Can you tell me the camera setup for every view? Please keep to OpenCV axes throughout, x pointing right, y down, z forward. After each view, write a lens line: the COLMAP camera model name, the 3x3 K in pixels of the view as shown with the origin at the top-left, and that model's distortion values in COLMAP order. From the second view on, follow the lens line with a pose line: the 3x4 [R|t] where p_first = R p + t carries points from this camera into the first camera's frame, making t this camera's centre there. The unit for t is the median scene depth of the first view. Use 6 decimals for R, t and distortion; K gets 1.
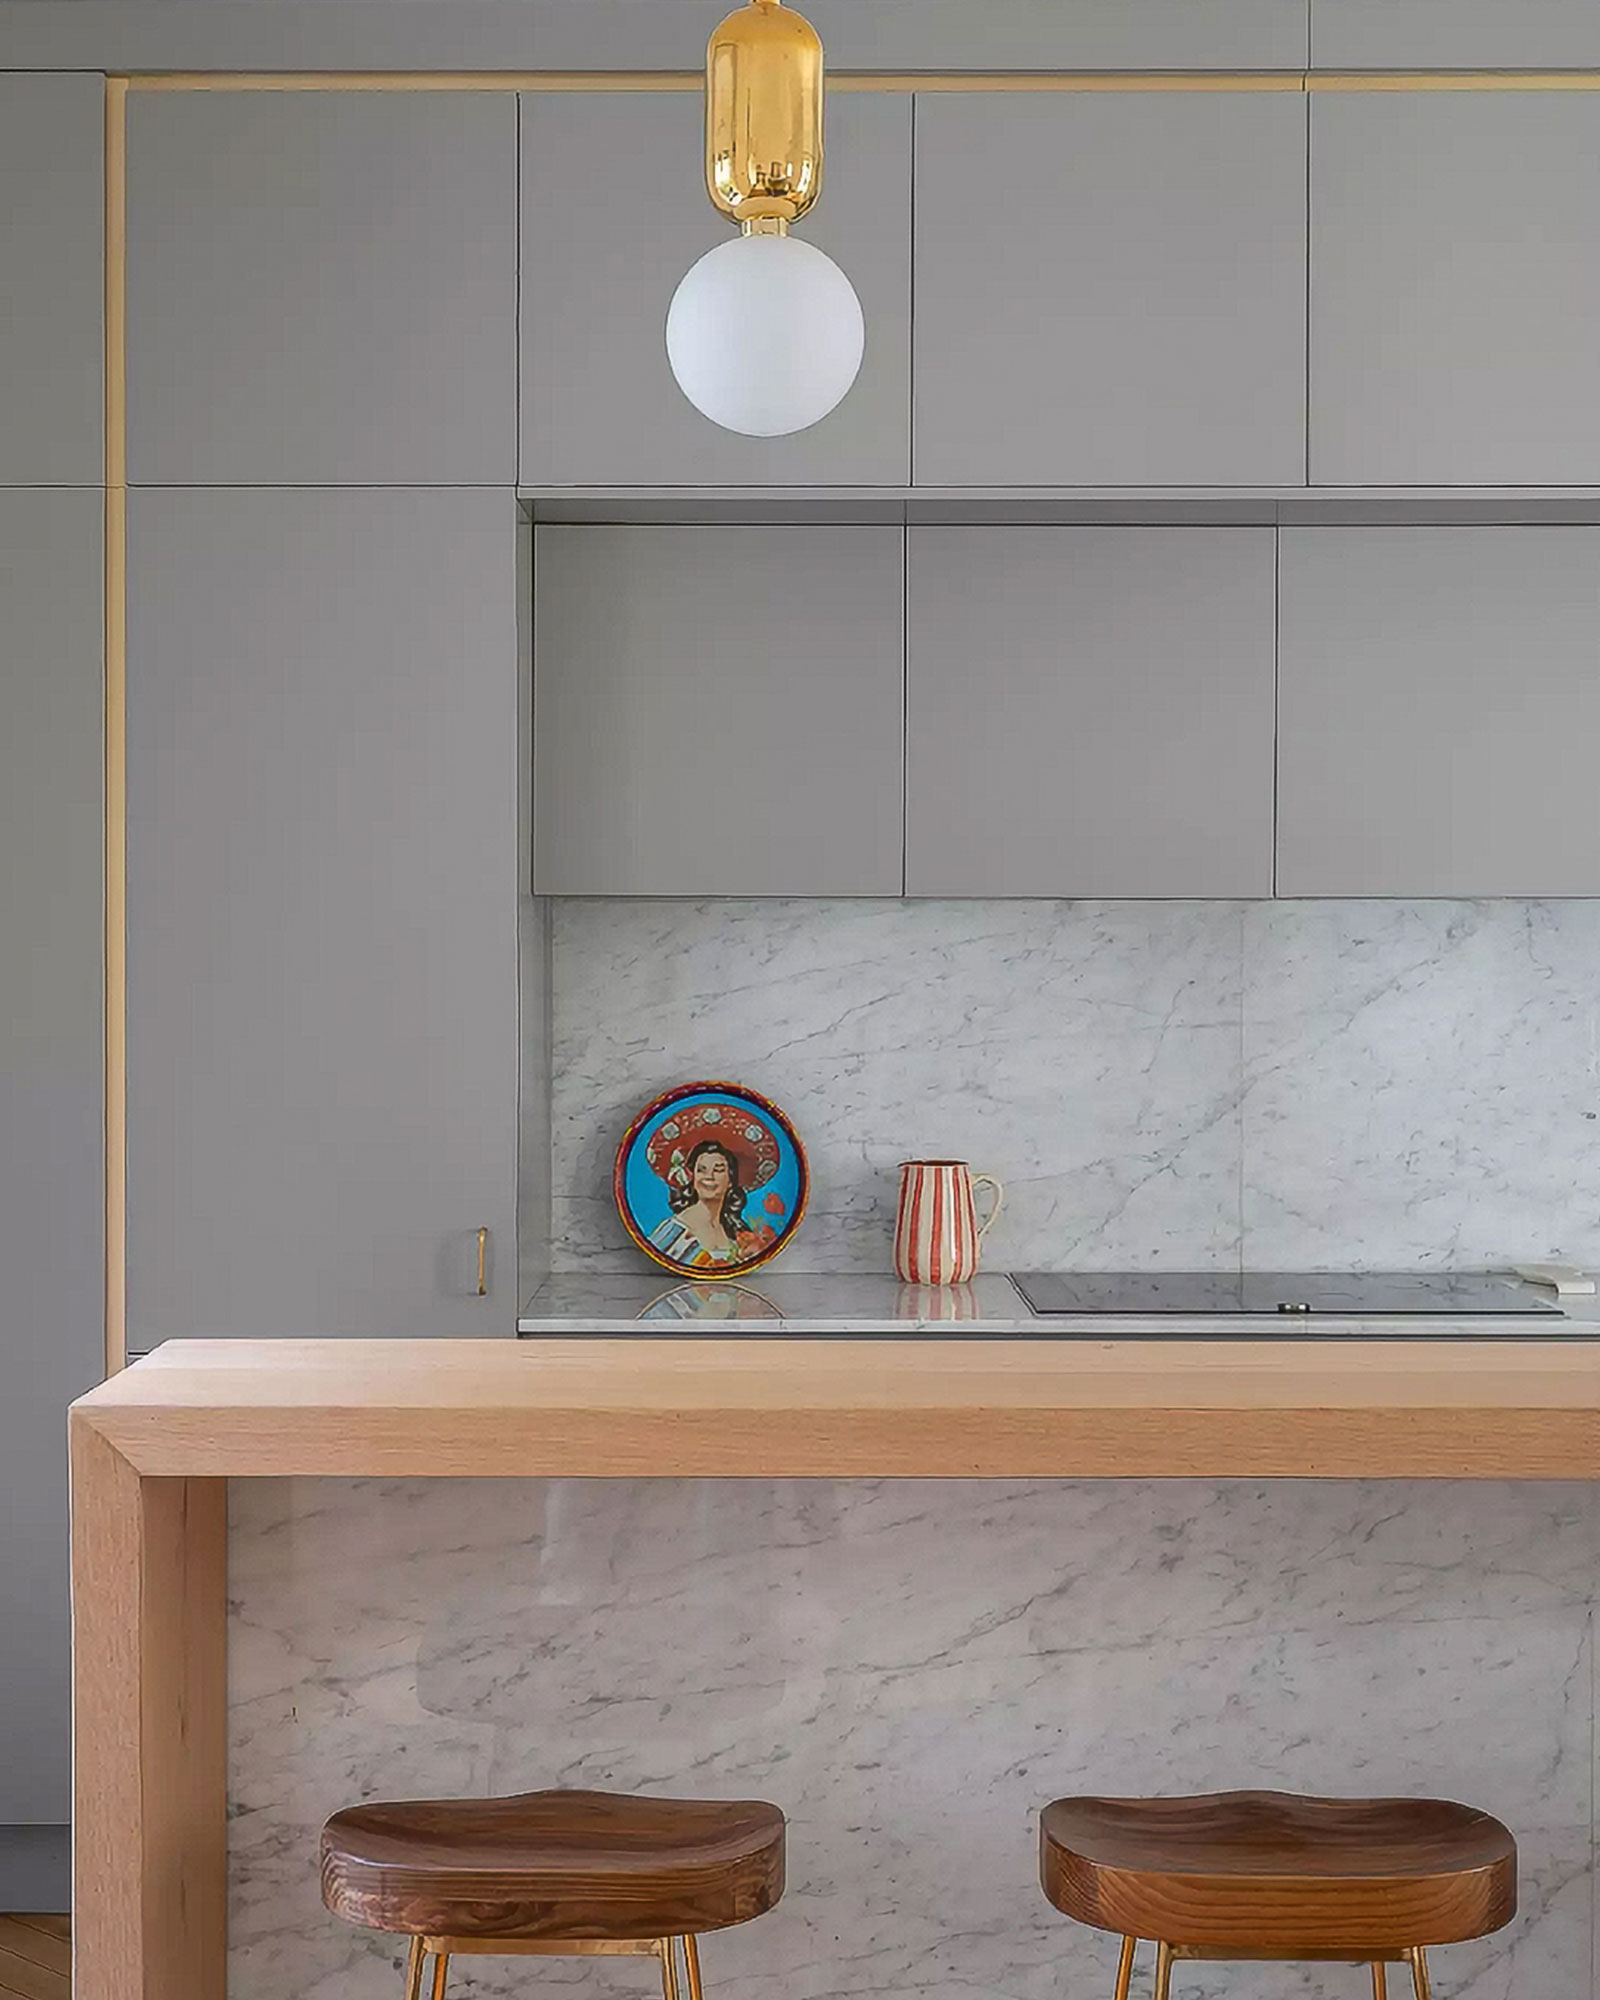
lens RADIAL K [[1398.9, 0, 797.2], [0, 1398.9, 803.3], [0, 0, 1]] dist [0.137601, -0.127736]
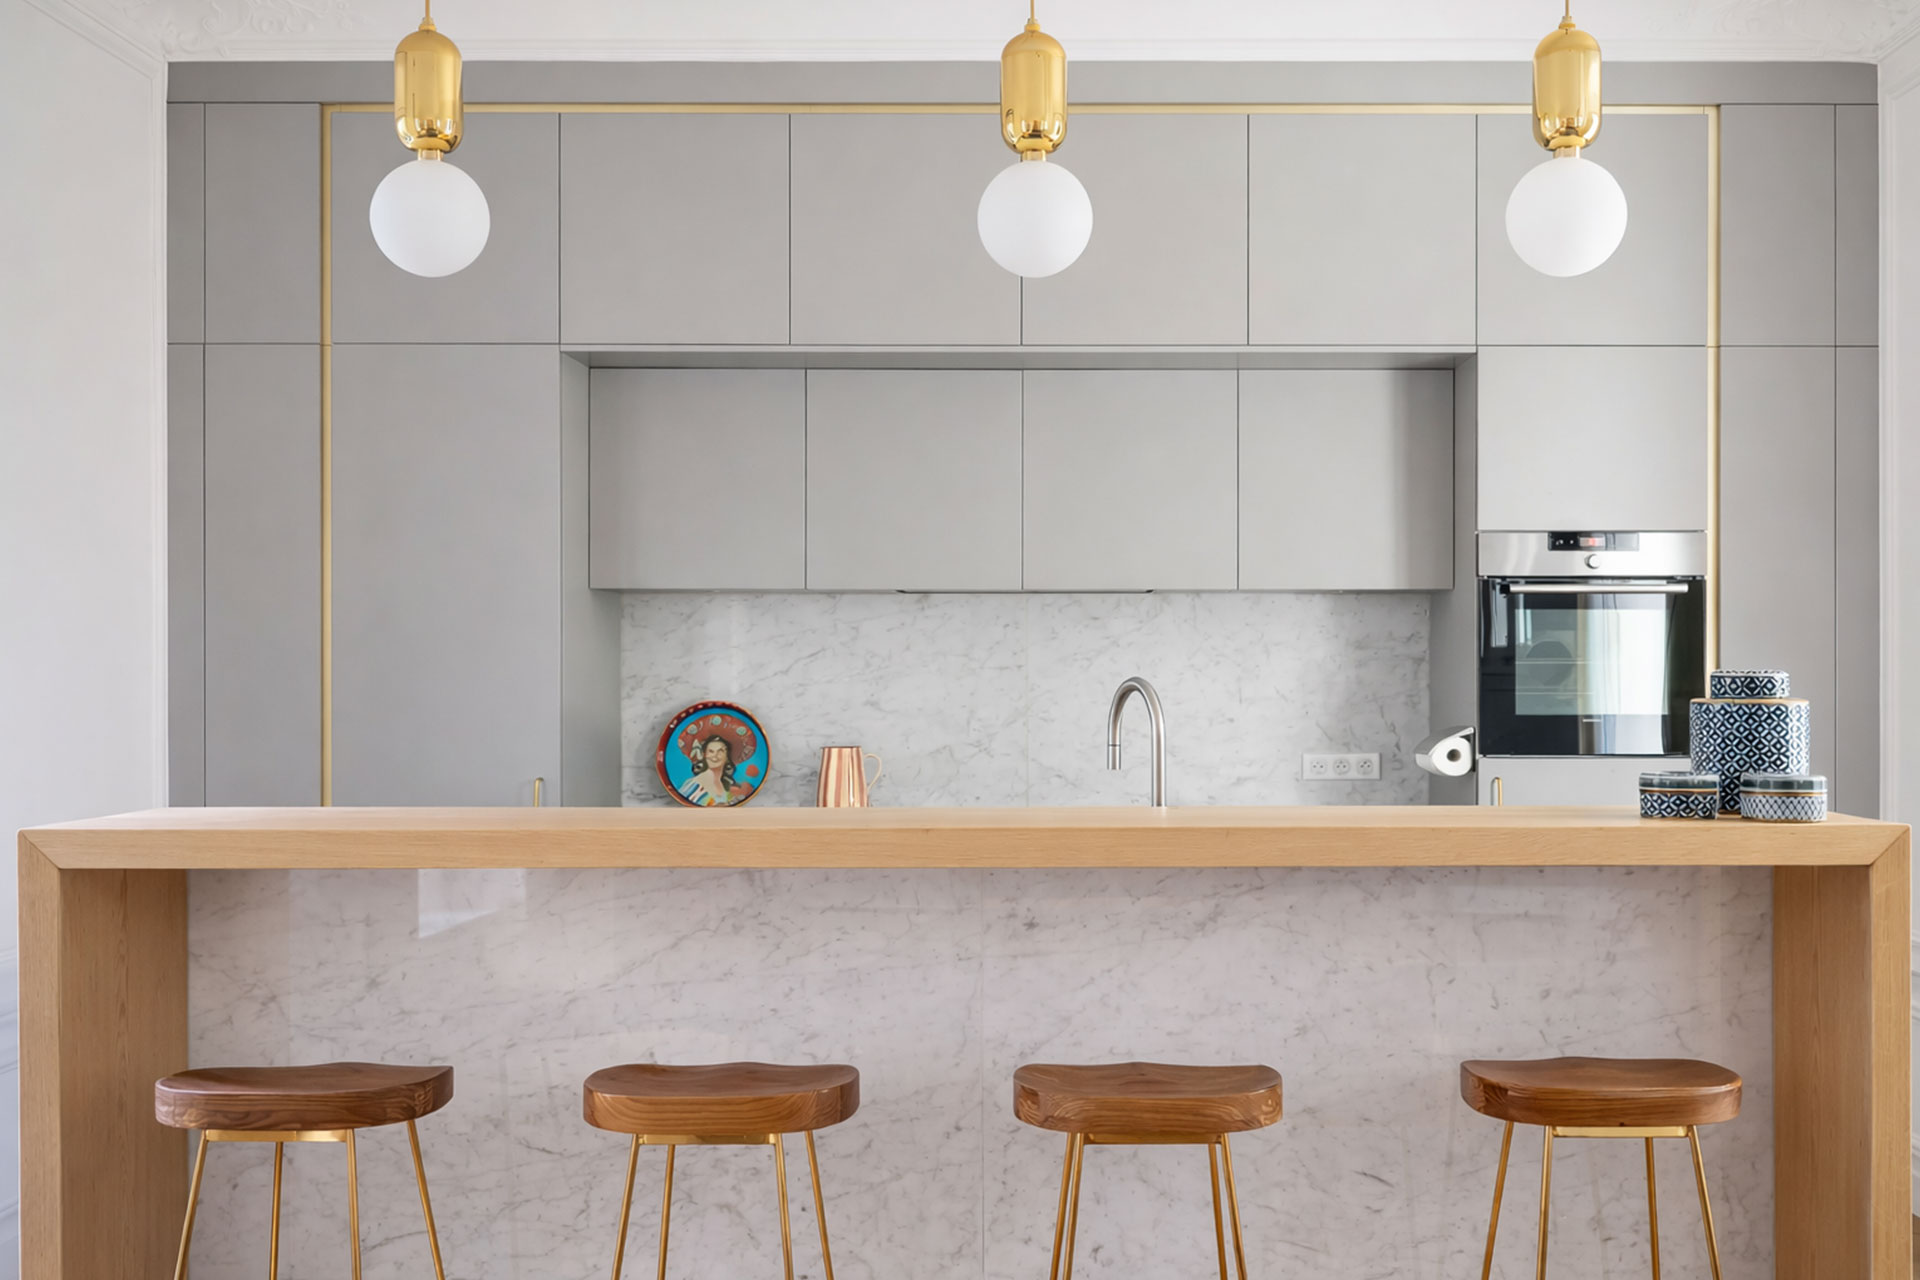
lens RADIAL K [[805.4, 0, 967.0], [0, 805.4, 559.4], [0, 0, 1]] dist [-0.012149, -0.000464]
pose [[0.999946, -0.006165, 0.008344, 0.240179], [0.006289, 0.999869, -0.014933, 0.041500], [-0.008251, 0.014985, 0.999854, 0.011192]]
